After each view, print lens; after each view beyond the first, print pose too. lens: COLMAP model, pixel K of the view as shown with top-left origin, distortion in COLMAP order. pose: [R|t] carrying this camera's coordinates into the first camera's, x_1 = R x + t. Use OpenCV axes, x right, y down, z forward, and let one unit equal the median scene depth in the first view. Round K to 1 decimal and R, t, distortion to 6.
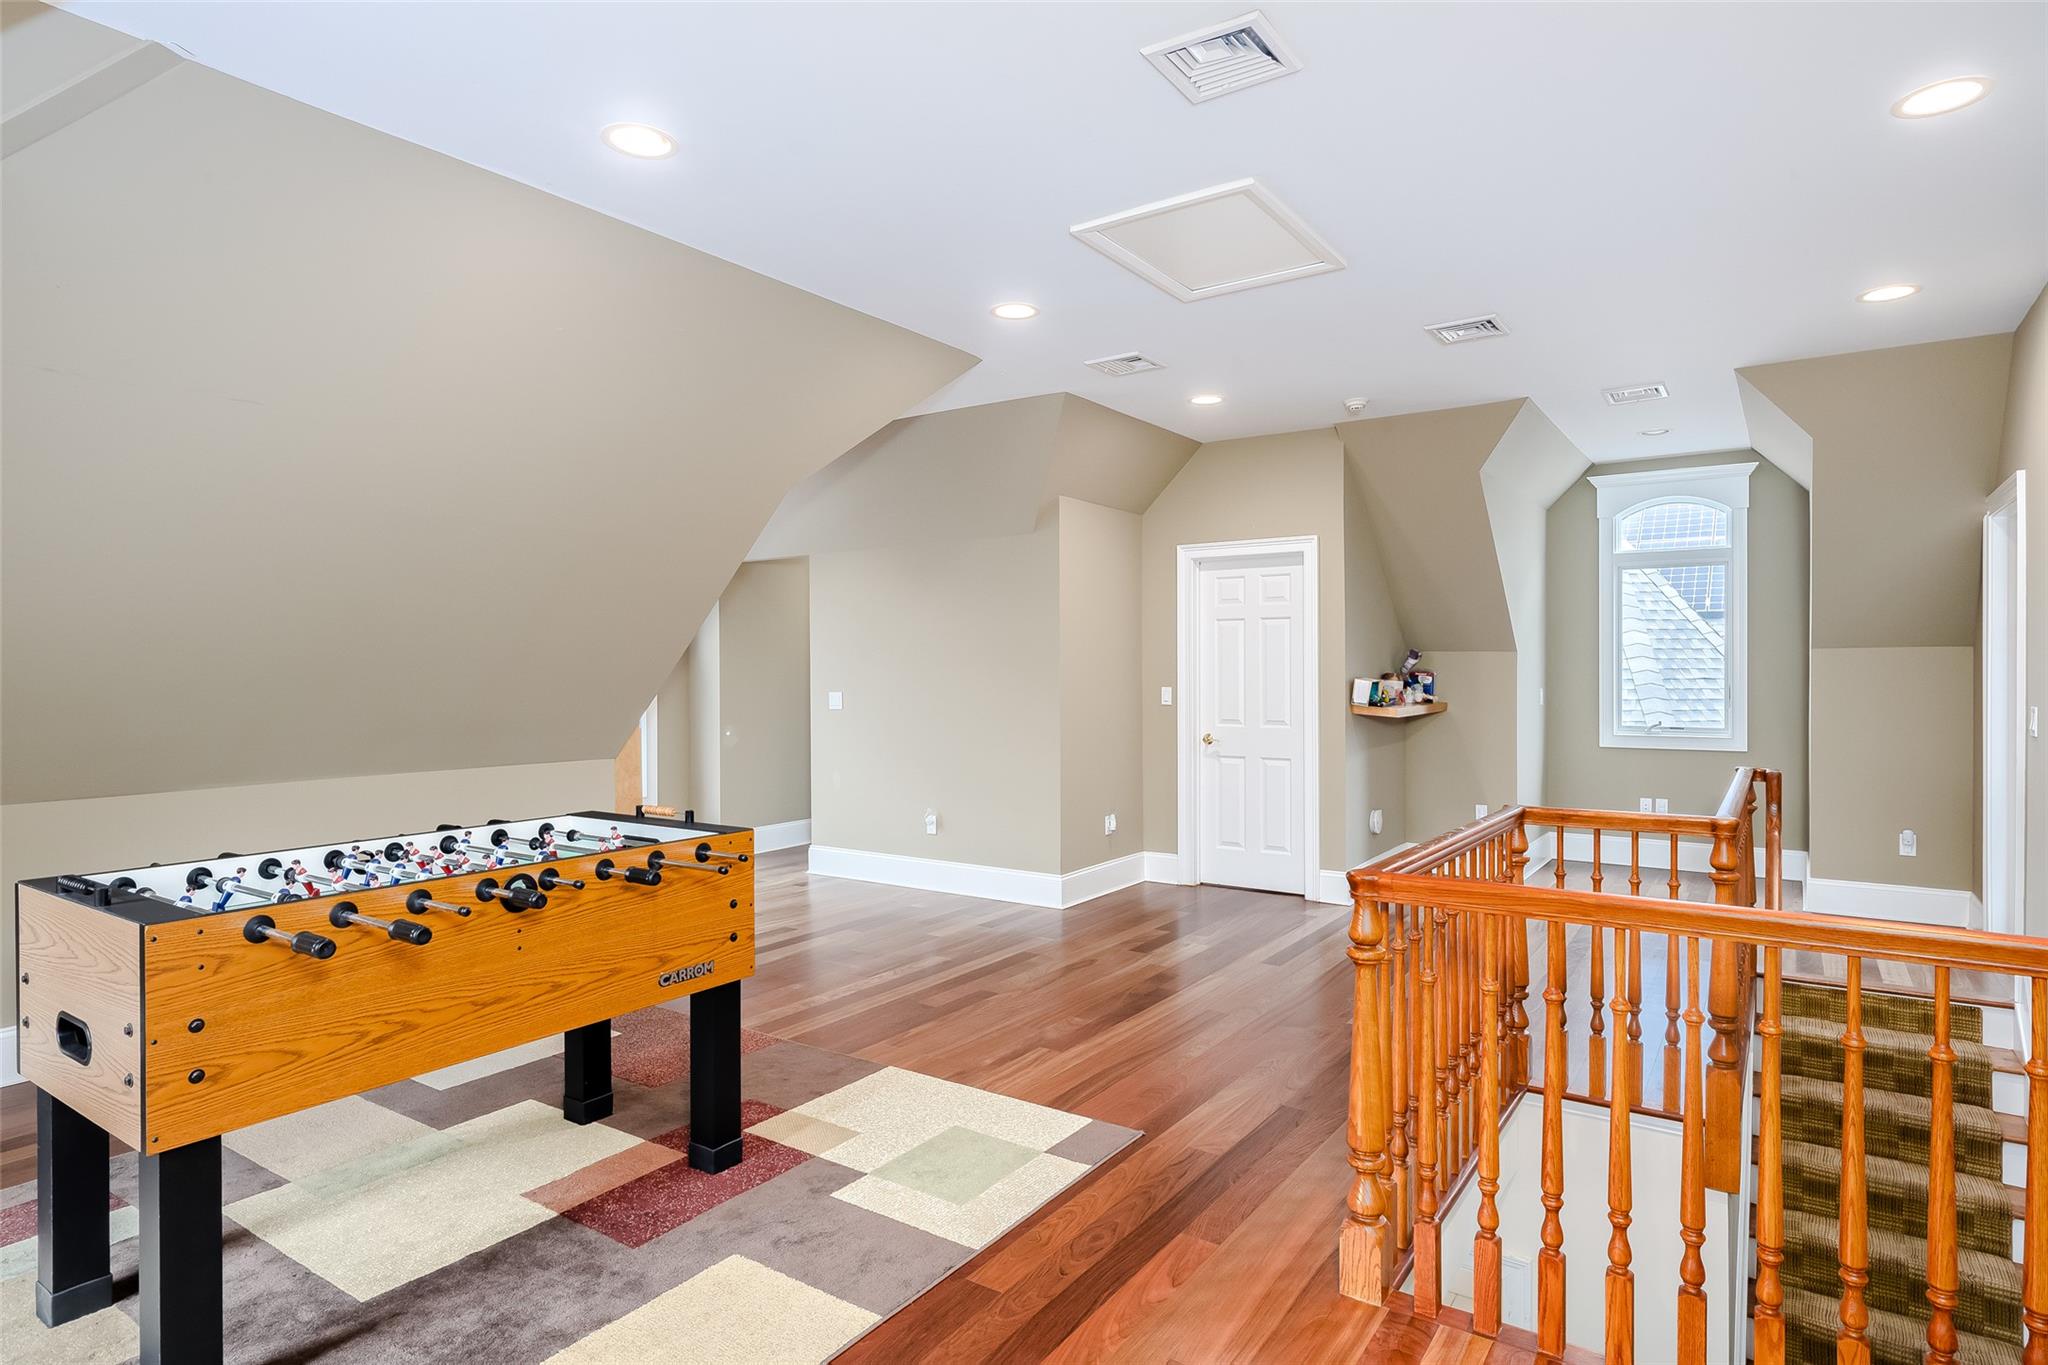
lens RADIAL K [[1098.5, 0, 1022.1], [0, 1098.5, 684.4], [0, 0, 1]] dist [0.007370, -0.000793]
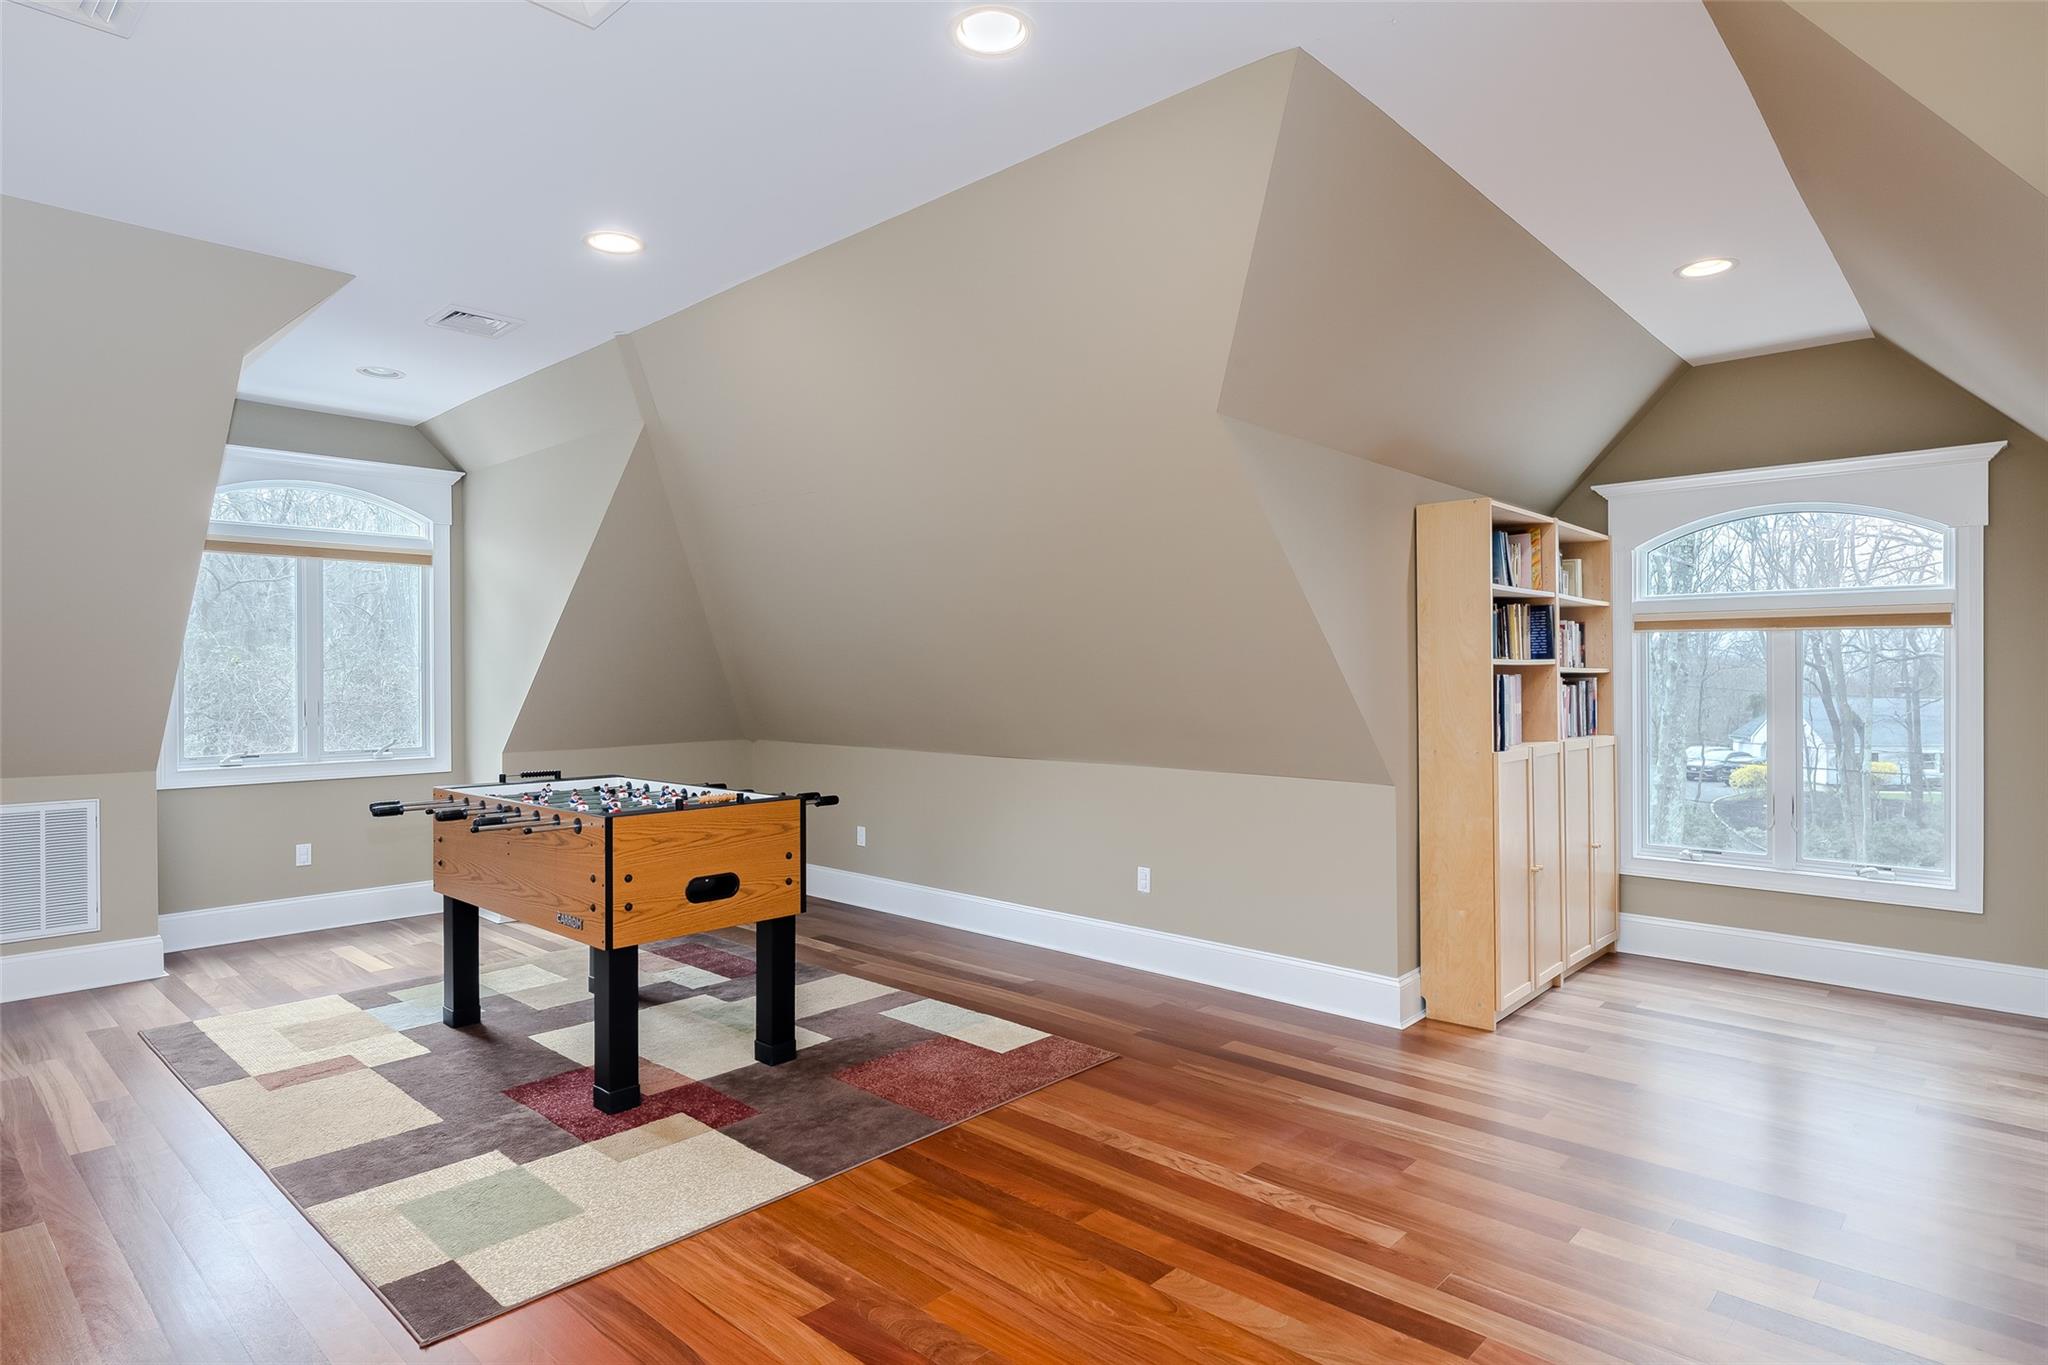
lens RADIAL K [[1098.5, 0, 1022.2], [0, 1098.5, 674.9], [0, 0, 1]] dist [0.007370, -0.000793]
pose [[-0.156467, 0.008837, -0.987644, 0.668479], [0.004727, 0.999955, 0.008198, -0.030049], [0.987672, -0.003386, -0.156502, 1.318006]]
